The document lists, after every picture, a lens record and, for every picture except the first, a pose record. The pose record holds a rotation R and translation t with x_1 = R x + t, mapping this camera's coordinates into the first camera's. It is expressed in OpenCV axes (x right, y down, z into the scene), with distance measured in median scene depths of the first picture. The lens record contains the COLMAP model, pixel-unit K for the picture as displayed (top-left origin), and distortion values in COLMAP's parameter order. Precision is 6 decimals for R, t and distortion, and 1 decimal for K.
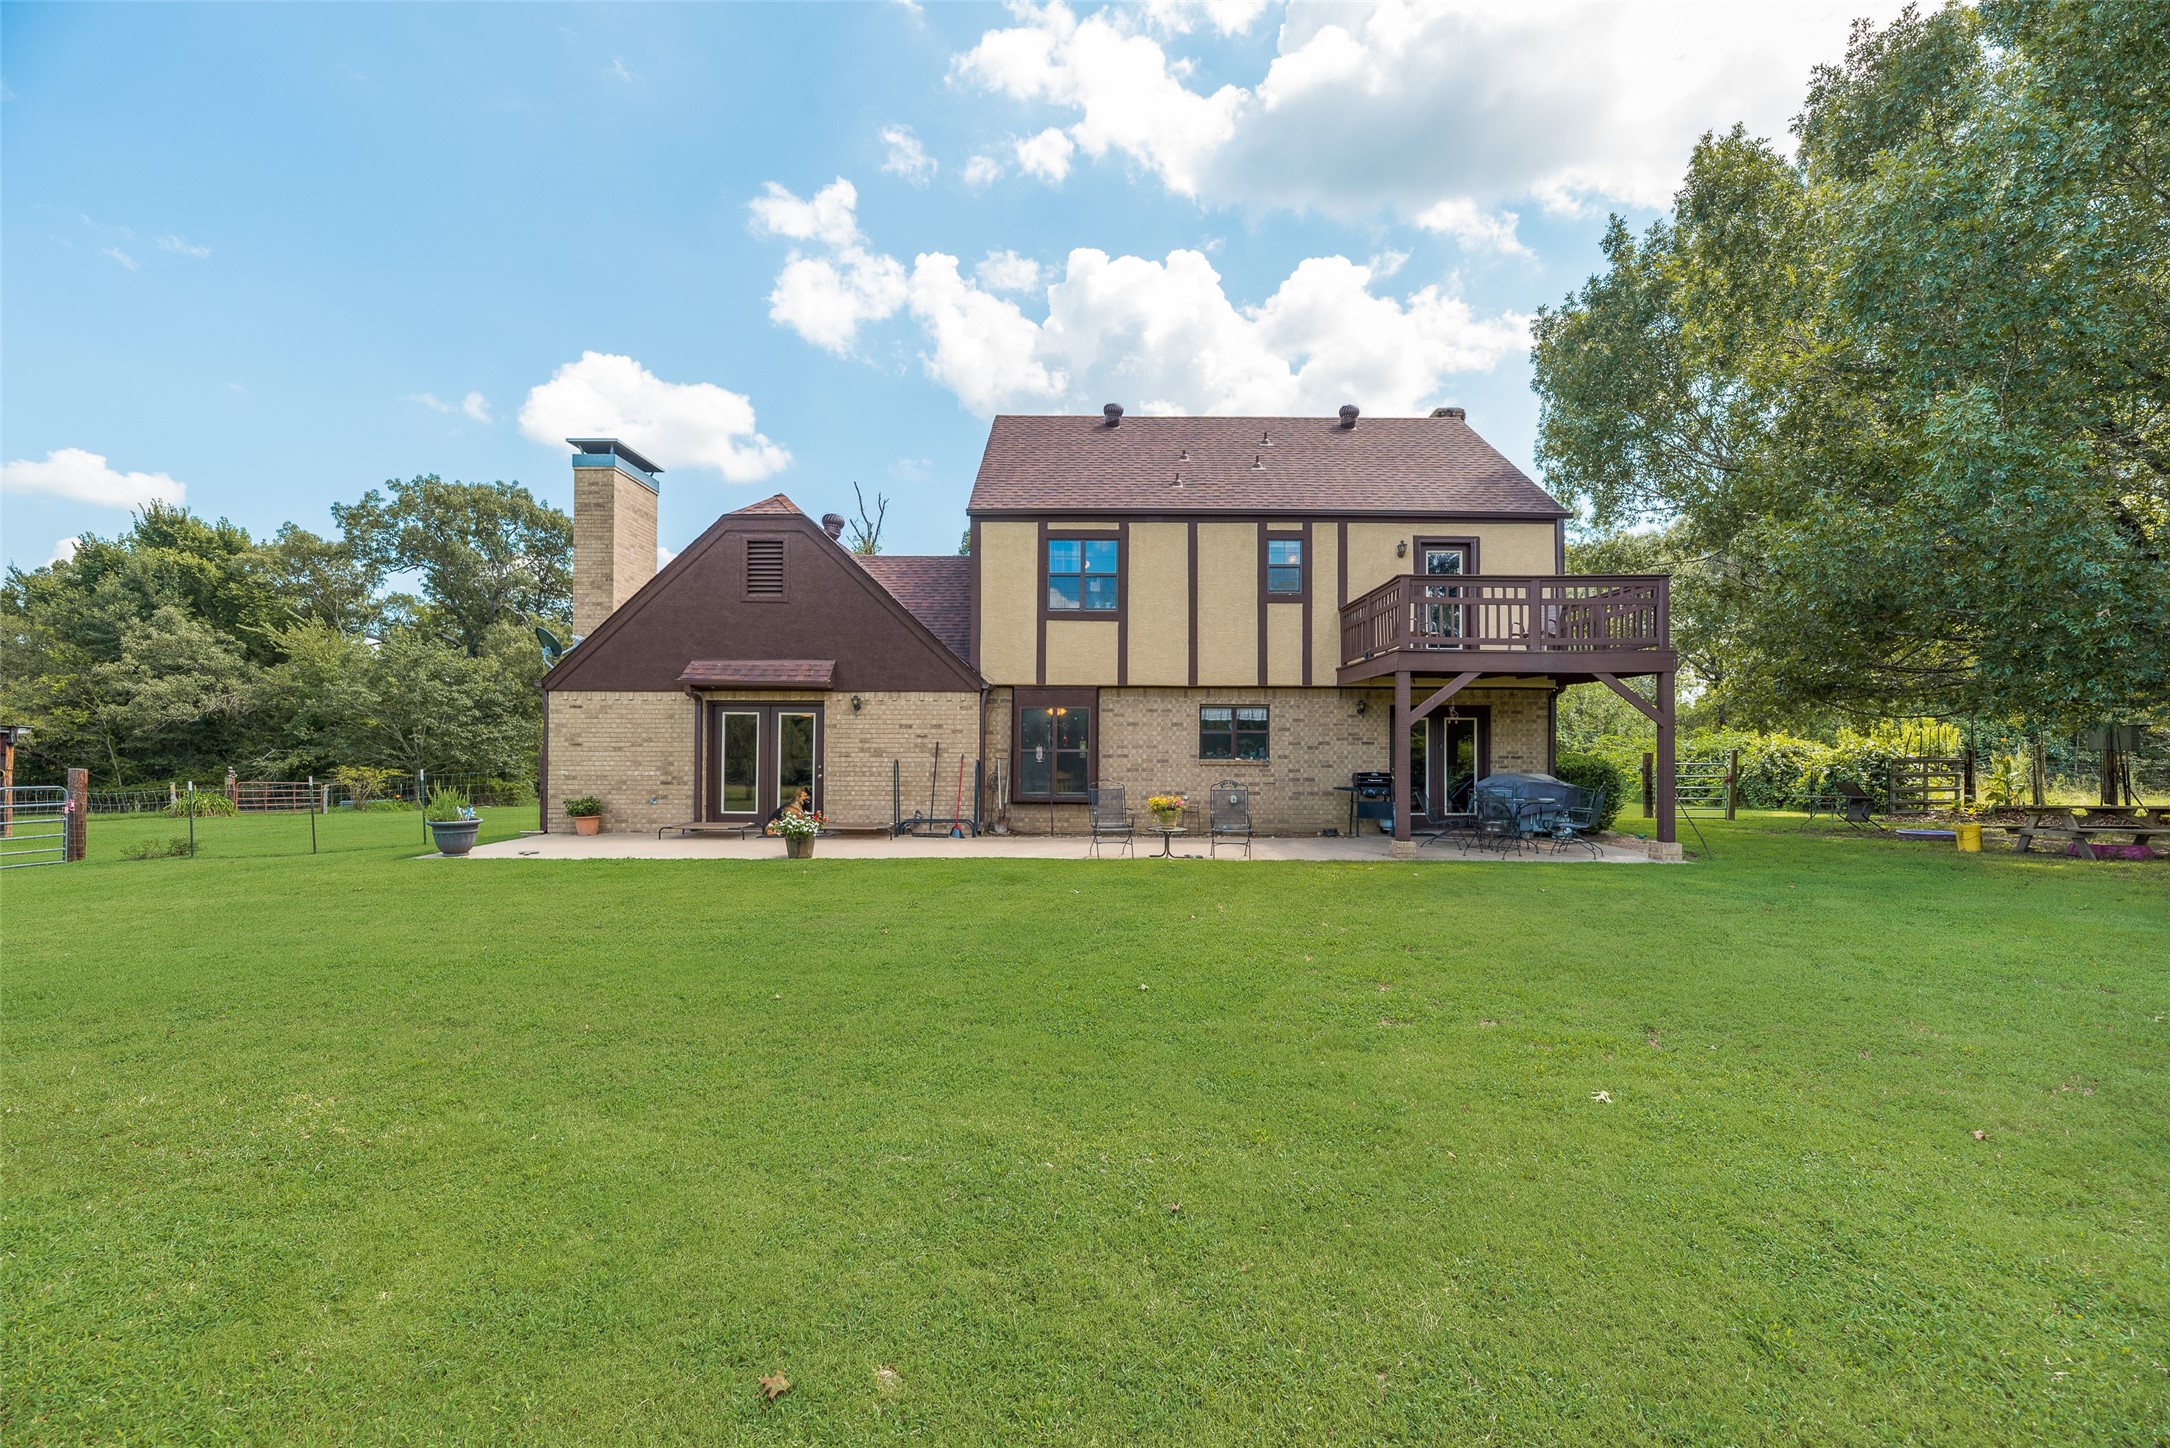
lens RADIAL K [[914.5, 0, 1104.4], [0, 914.5, 732.0], [0, 0, 1]] dist [-0.014904, -0.000231]
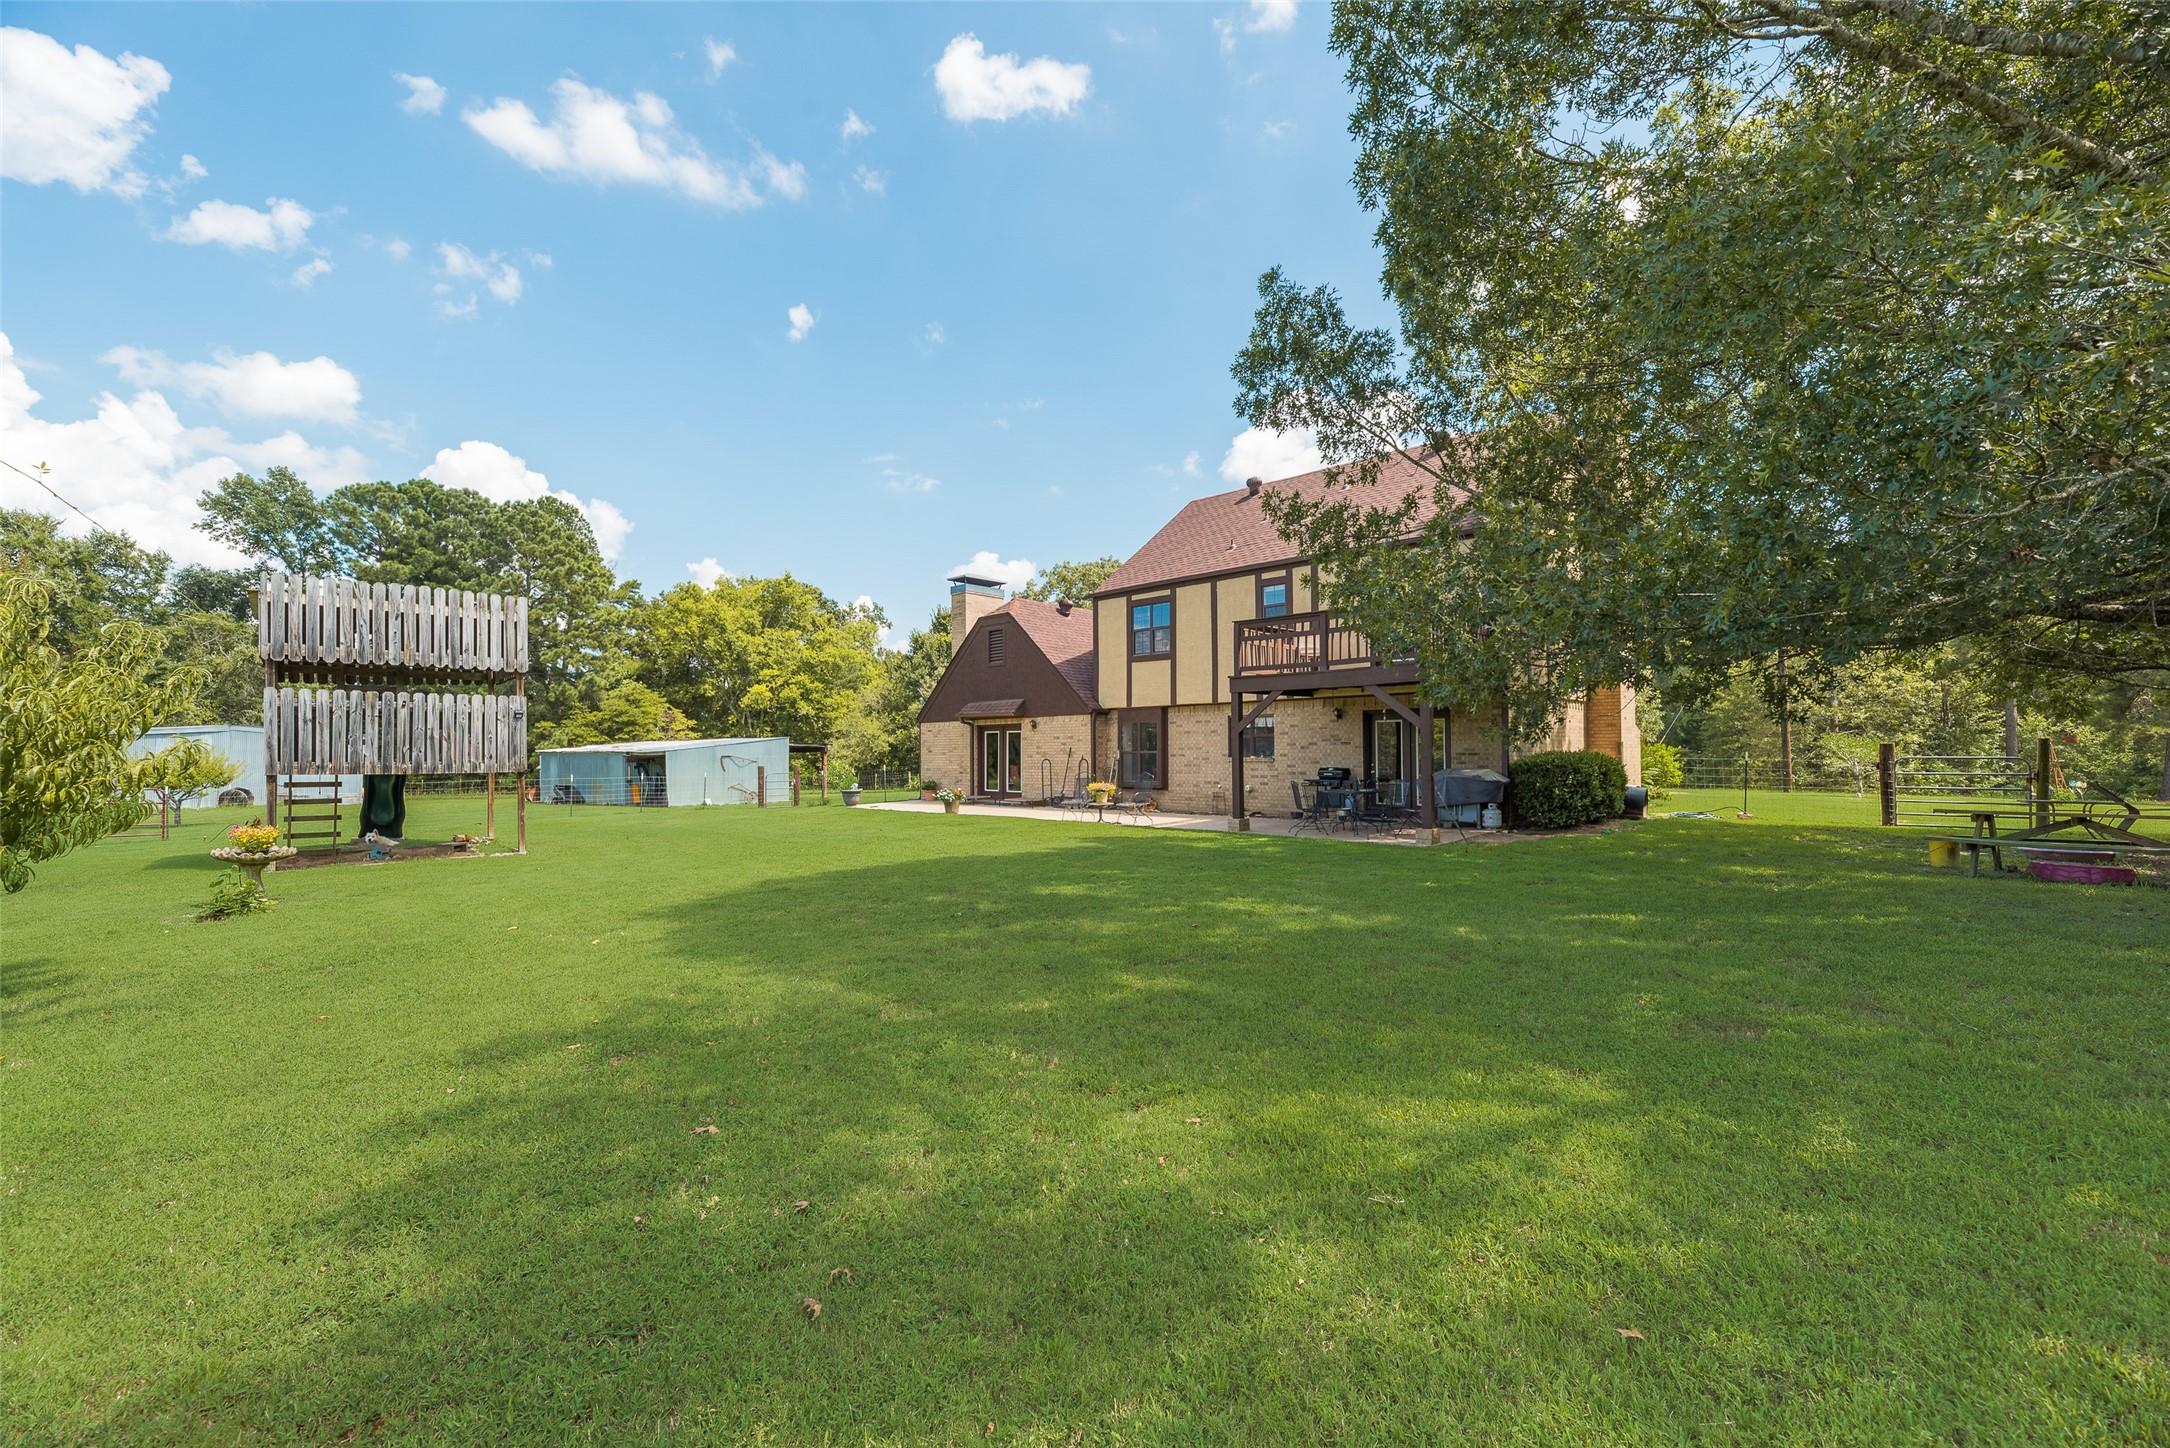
lens RADIAL K [[883.0, 0, 1069.3], [0, 883.0, 732.7], [0, 0, 1]] dist [-0.000454, -0.000214]
pose [[0.718301, -0.025105, -0.695279, 0.843272], [0.030860, 0.999515, -0.004208, -0.007987], [0.695048, -0.018434, 0.718727, -0.085569]]
